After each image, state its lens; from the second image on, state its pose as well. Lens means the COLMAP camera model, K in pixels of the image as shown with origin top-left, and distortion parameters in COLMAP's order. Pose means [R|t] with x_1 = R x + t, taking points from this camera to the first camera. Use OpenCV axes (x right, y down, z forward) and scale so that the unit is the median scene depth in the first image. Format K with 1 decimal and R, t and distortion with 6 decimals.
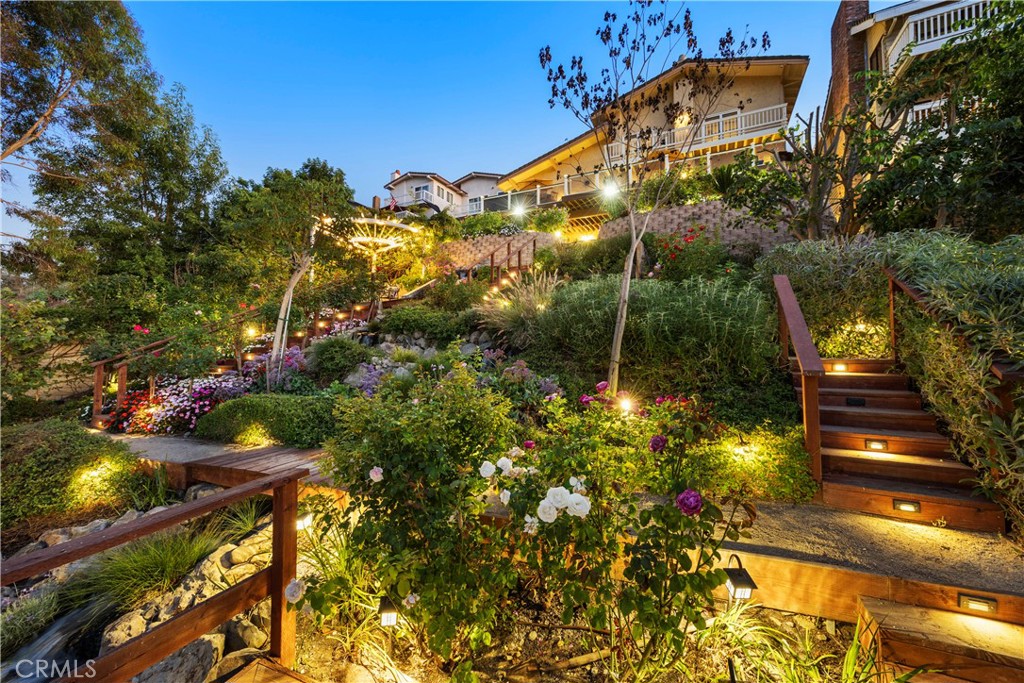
lens RADIAL K [[397.6, 0, 513.9], [0, 397.6, 340.7], [0, 0, 1]] dist [-0.006765, 0.000290]
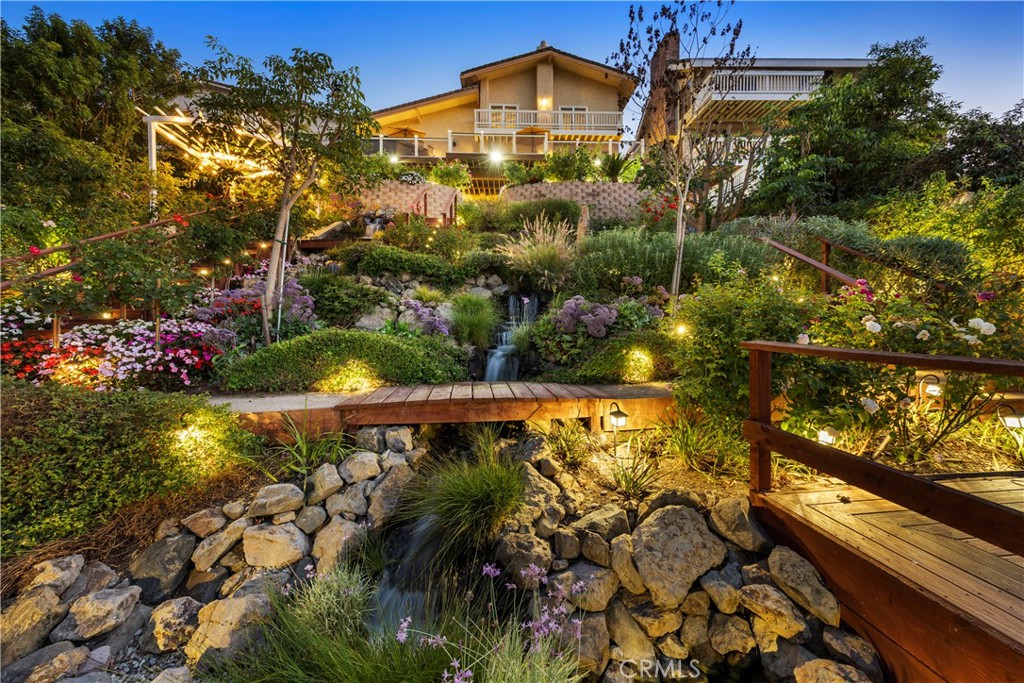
lens RADIAL K [[397.6, 0, 514.3], [0, 397.6, 345.7], [0, 0, 1]] dist [-0.006765, 0.000290]
pose [[0.871977, -0.030296, 0.488609, -0.265369], [-0.007227, 0.997178, 0.074725, 0.040228], [-0.489494, -0.068690, 0.869297, 0.051888]]
